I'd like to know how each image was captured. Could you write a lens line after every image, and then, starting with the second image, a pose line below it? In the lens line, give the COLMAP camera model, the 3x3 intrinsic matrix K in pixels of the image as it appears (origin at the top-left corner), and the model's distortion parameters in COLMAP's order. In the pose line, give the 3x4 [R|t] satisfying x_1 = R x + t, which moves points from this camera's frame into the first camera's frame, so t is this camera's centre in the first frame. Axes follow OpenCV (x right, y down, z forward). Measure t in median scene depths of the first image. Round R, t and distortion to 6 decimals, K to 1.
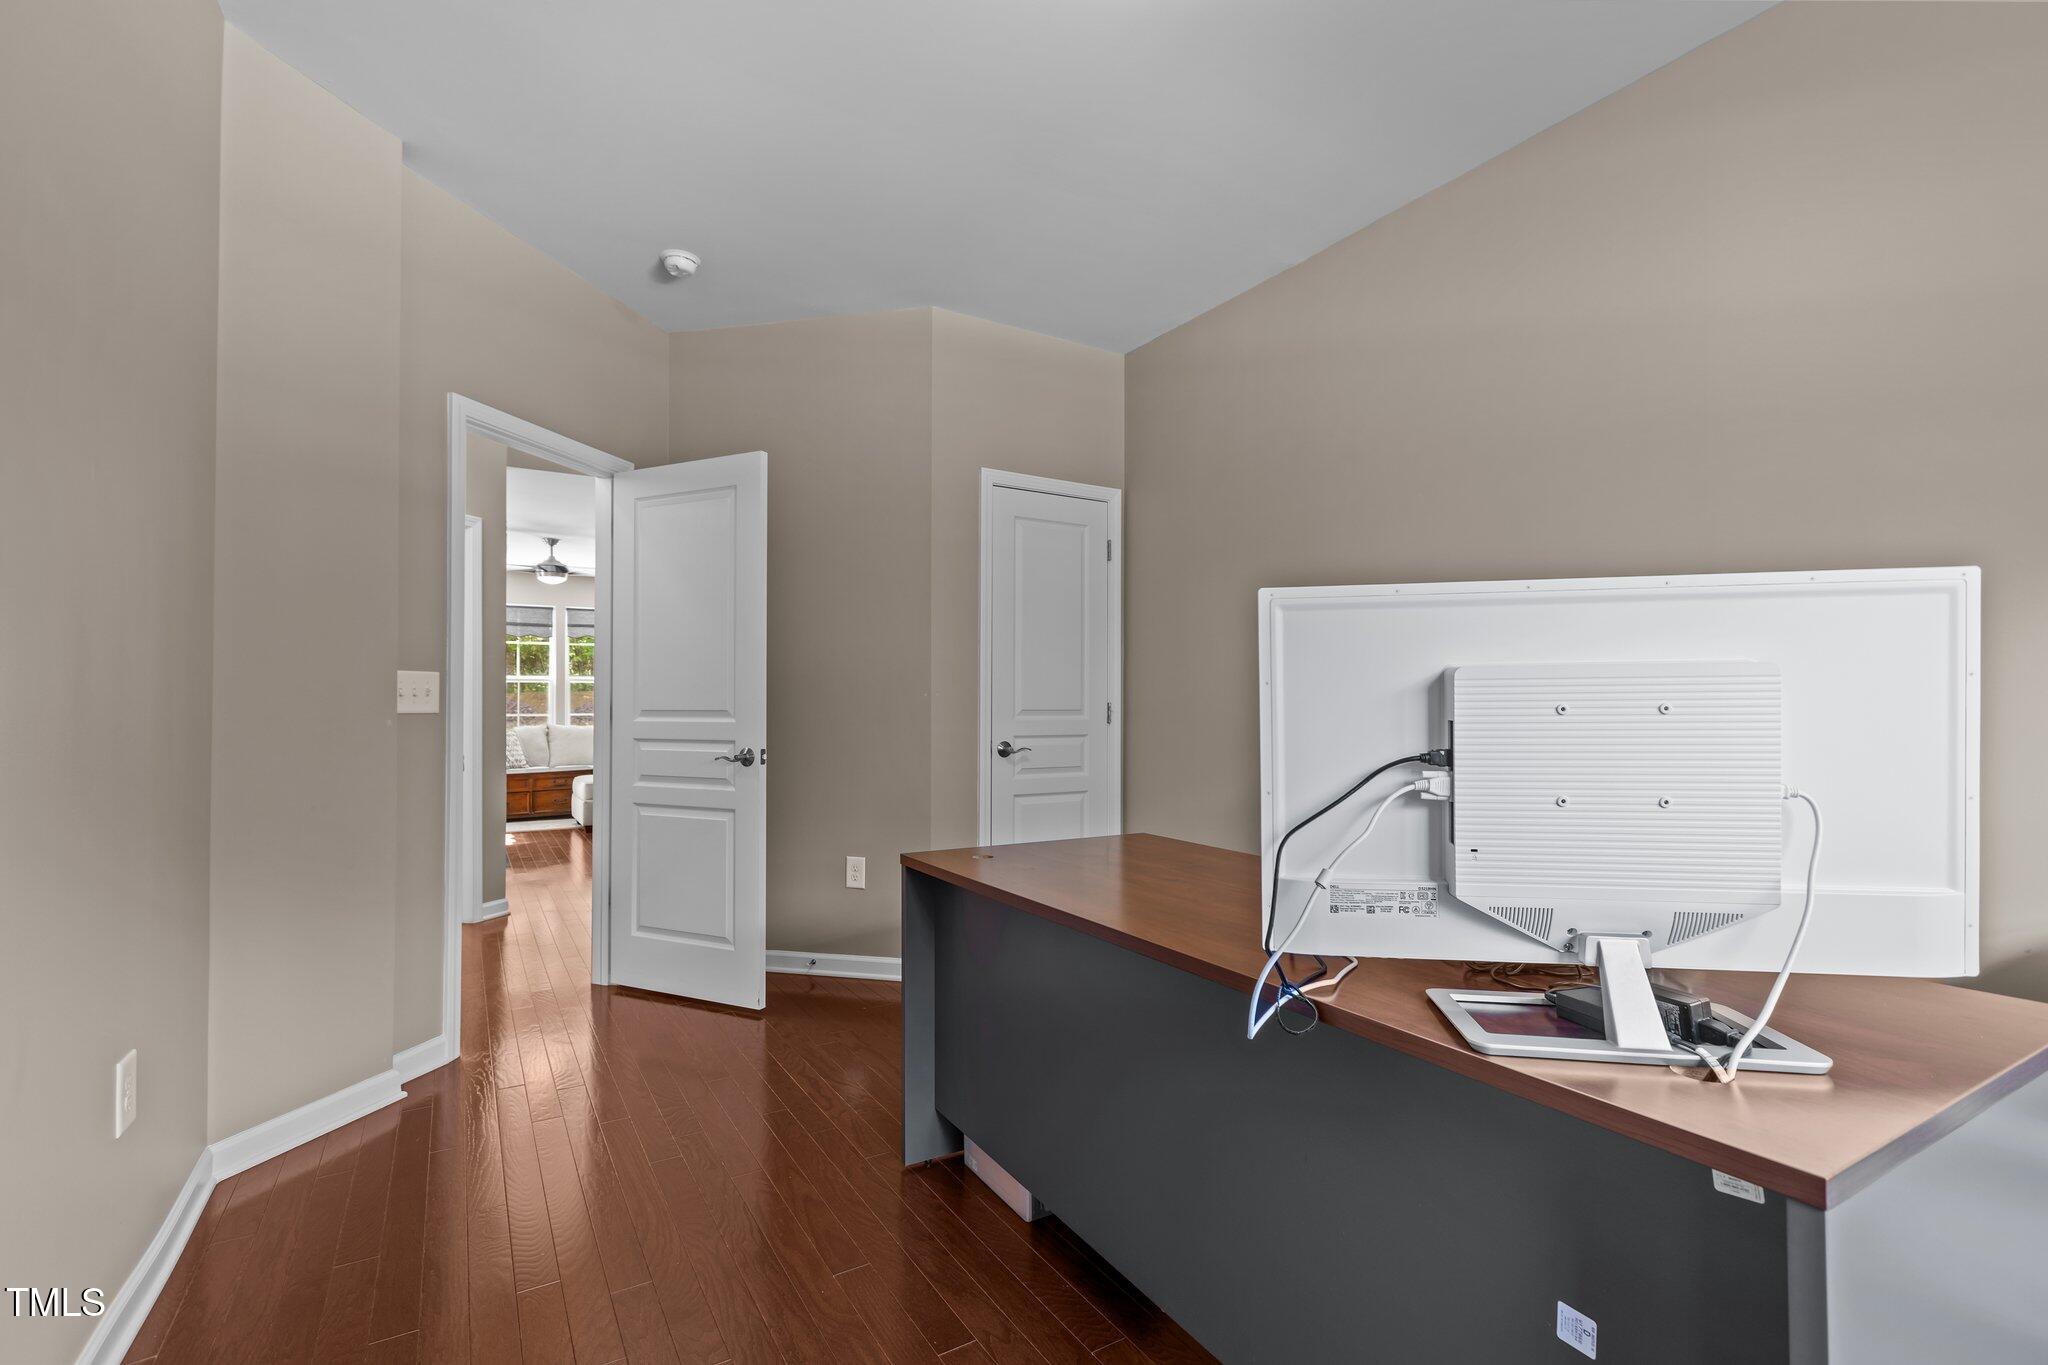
lens RADIAL K [[921.6, 0, 1032.8], [0, 921.6, 685.9], [0, 0, 1]] dist [0.005088, -0.001628]
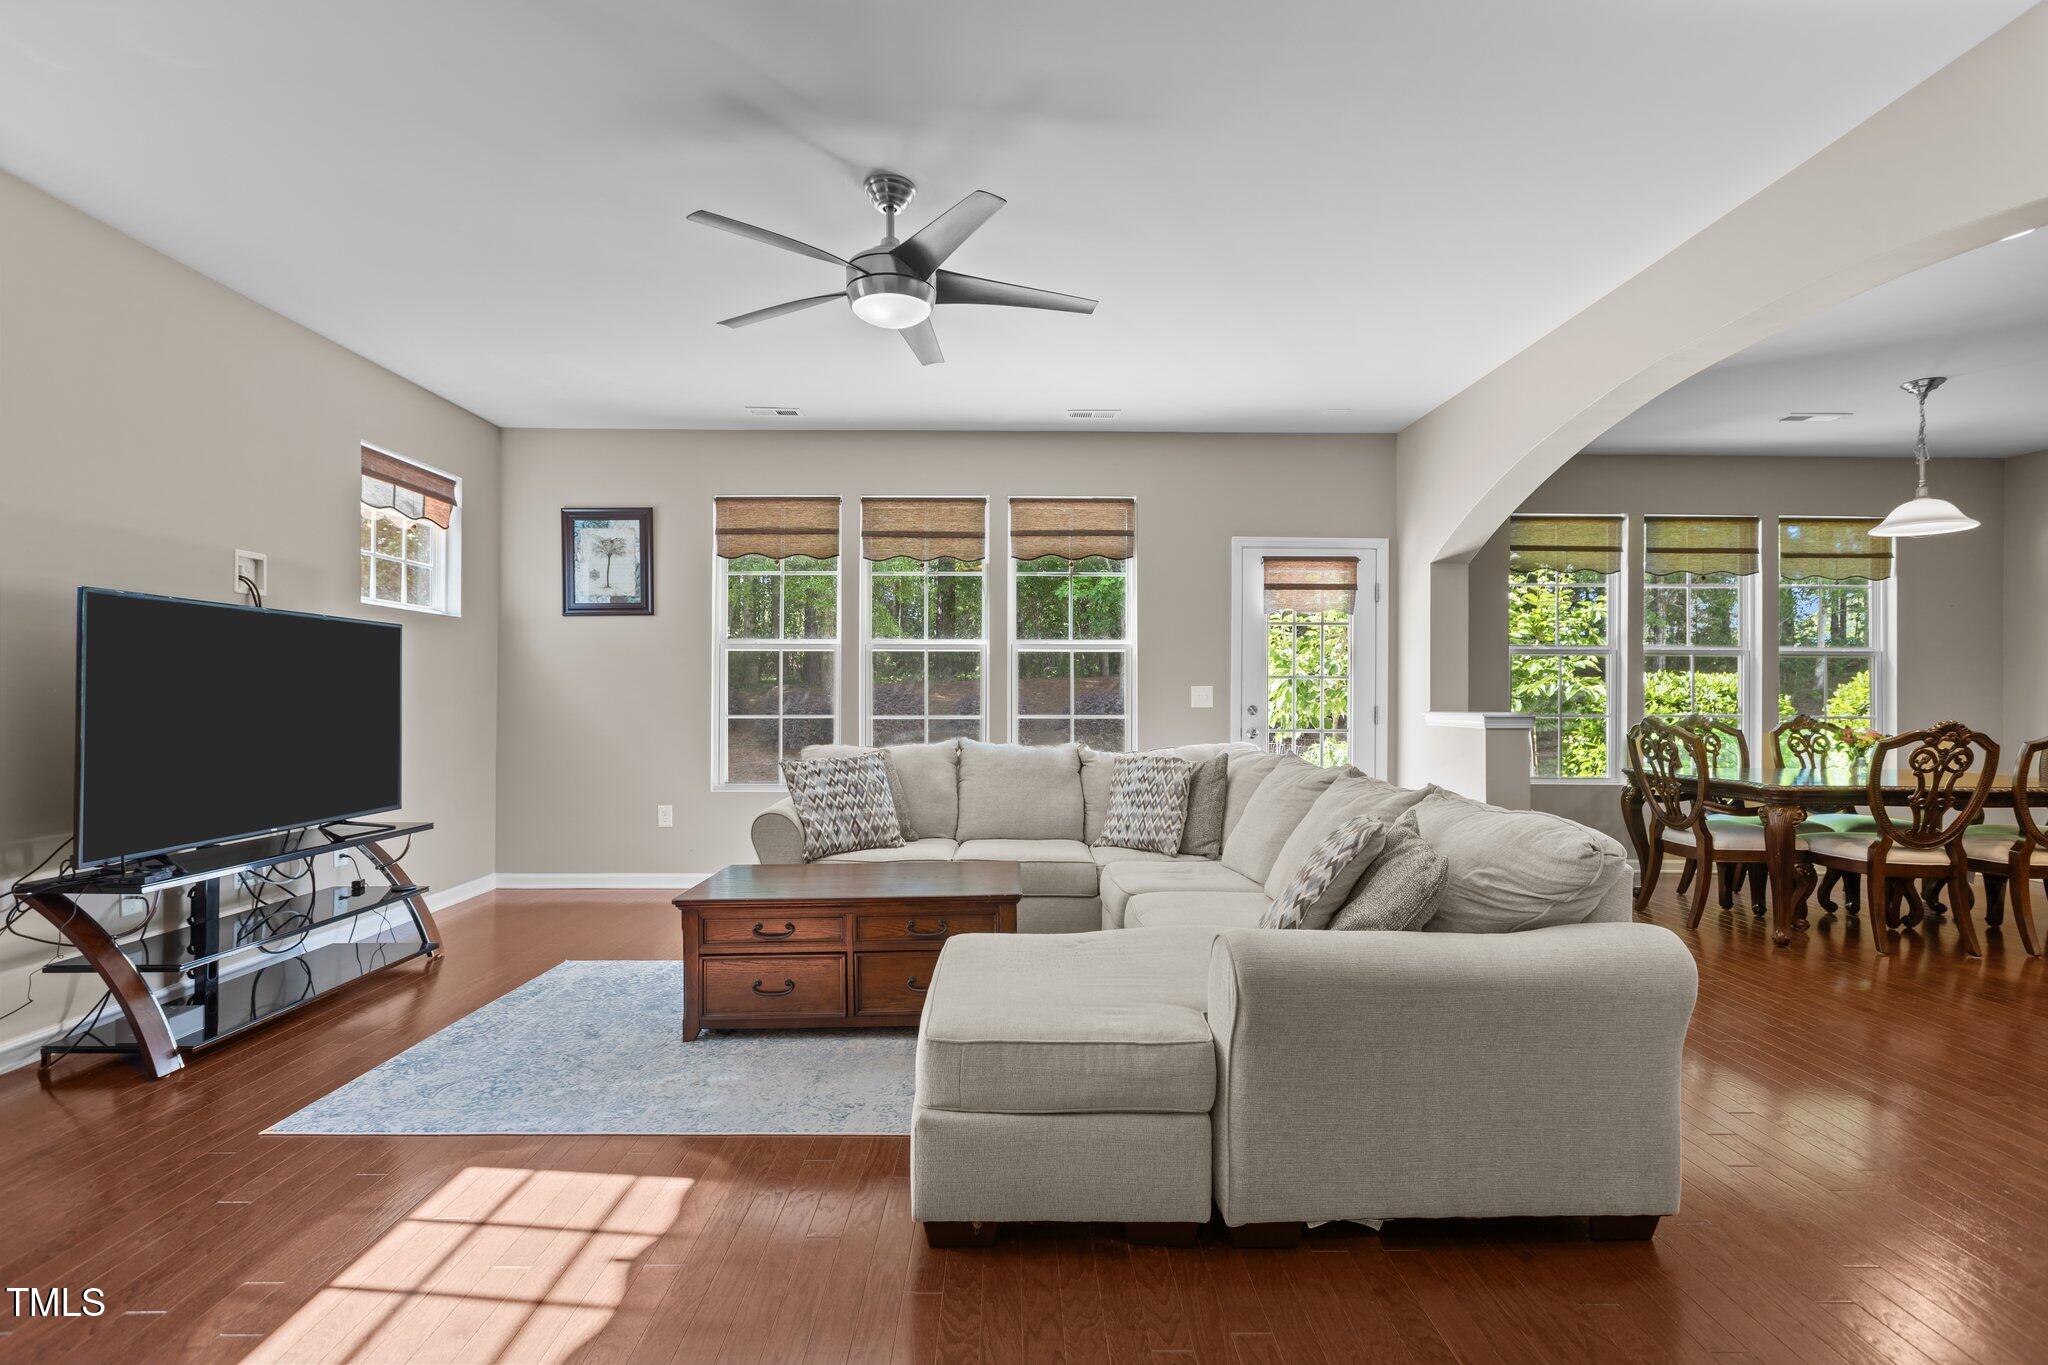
lens RADIAL K [[921.6, 0, 1015.7], [0, 921.6, 689.4], [0, 0, 1]] dist [0.005088, -0.001628]
pose [[0.853494, 0.004270, -0.521084, -0.253919], [0.000119, 0.999965, 0.008388, 0.012344], [0.521102, -0.007221, 0.853464, 0.597310]]
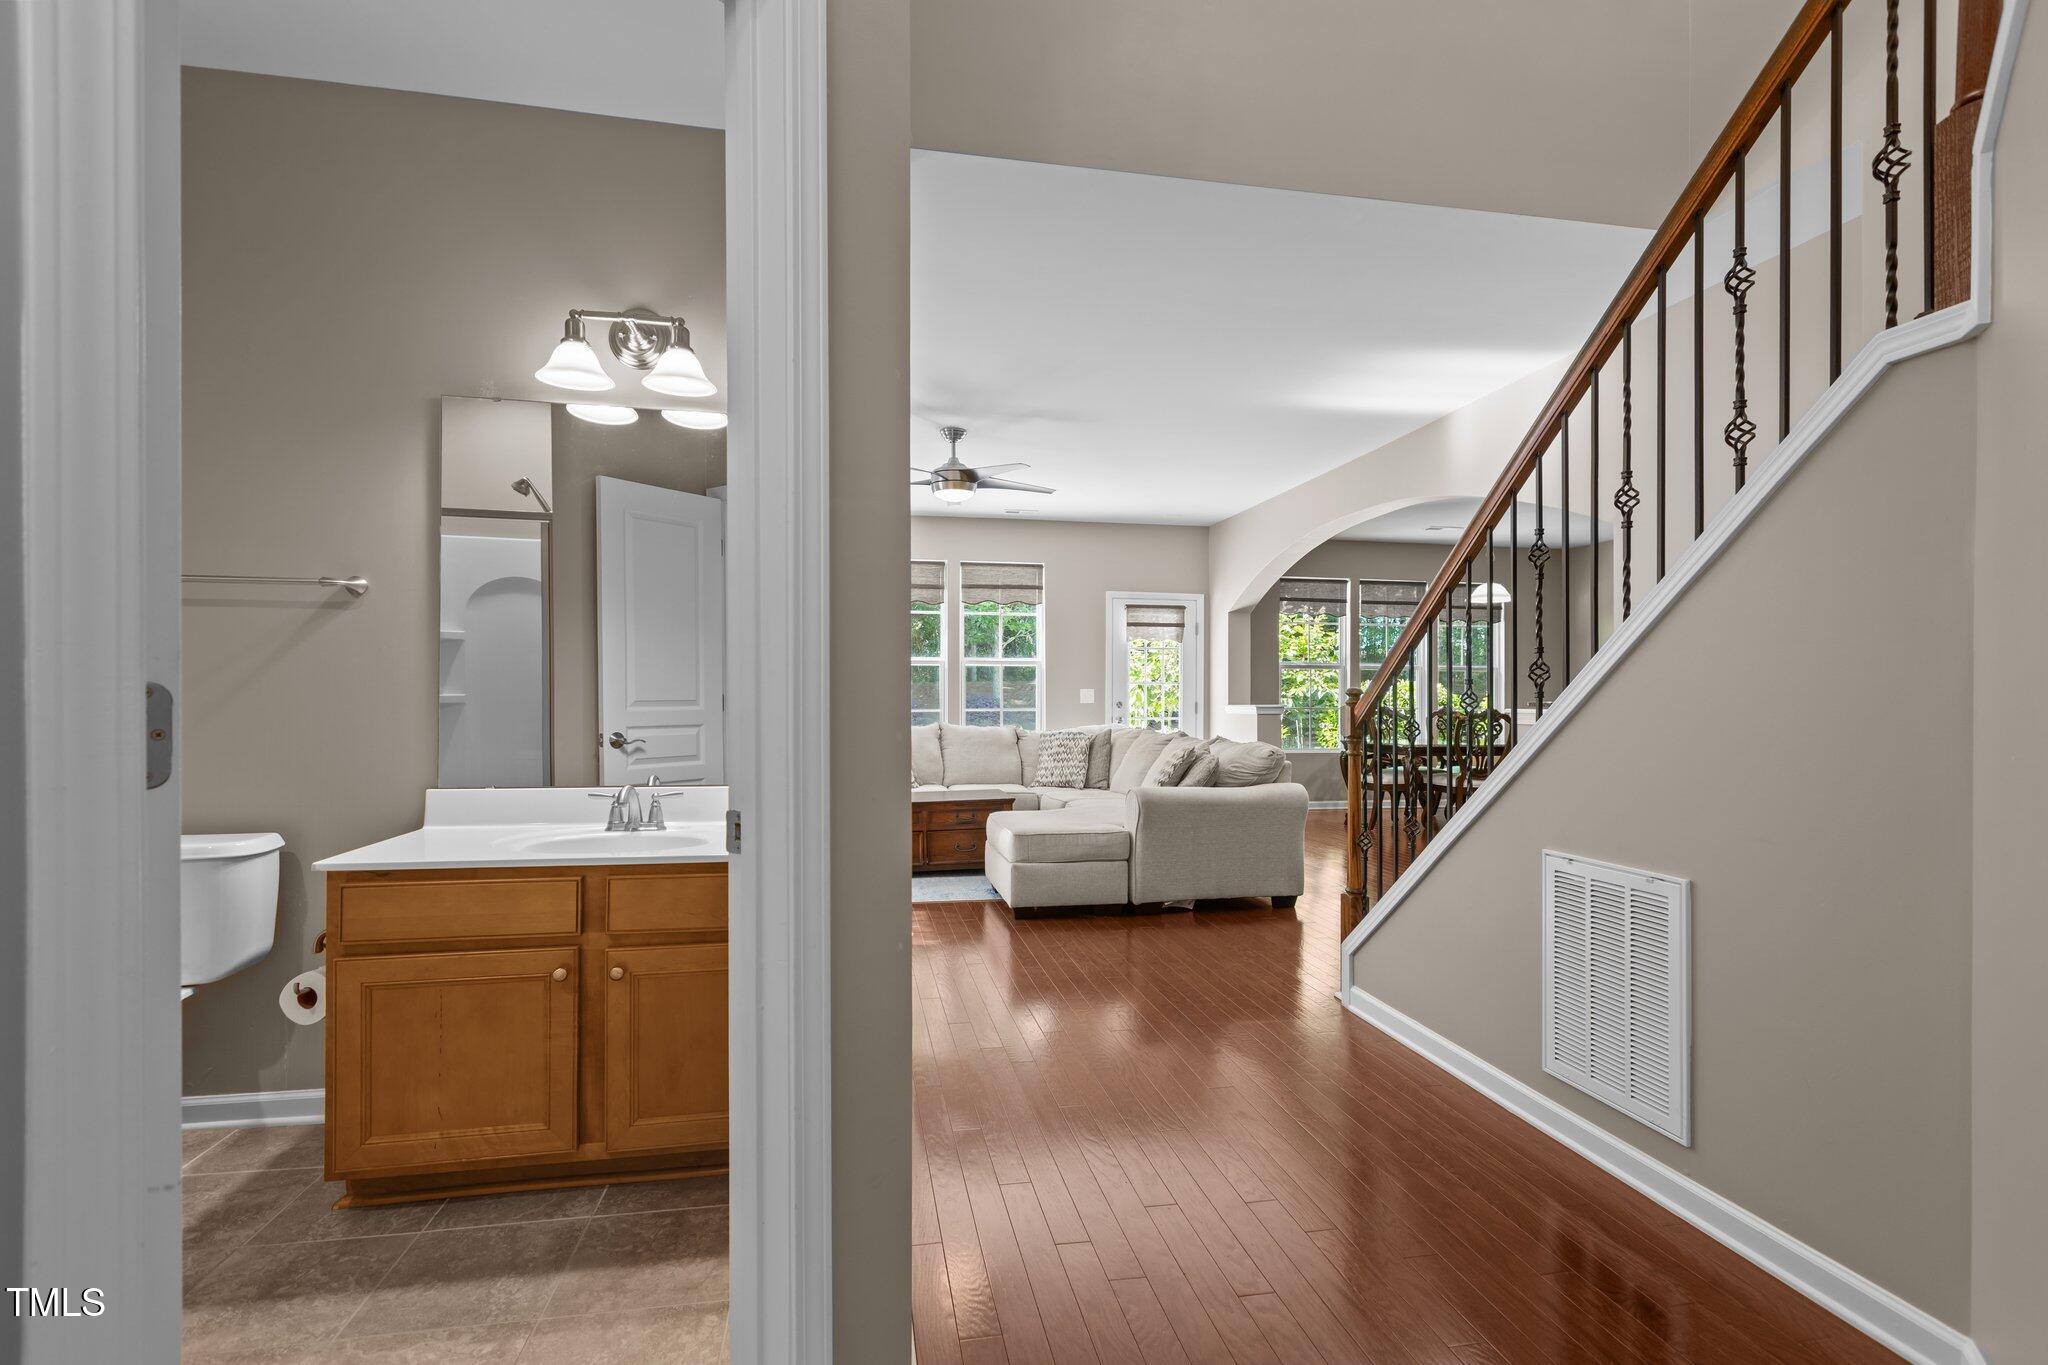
lens RADIAL K [[921.6, 0, 1012.9], [0, 921.6, 688.0], [0, 0, 1]] dist [0.005088, -0.001628]
pose [[0.929144, 0.002417, -0.369710, -0.204964], [-0.001296, 0.999994, 0.003282, 0.011431], [0.369716, -0.002570, 0.929141, 0.351455]]
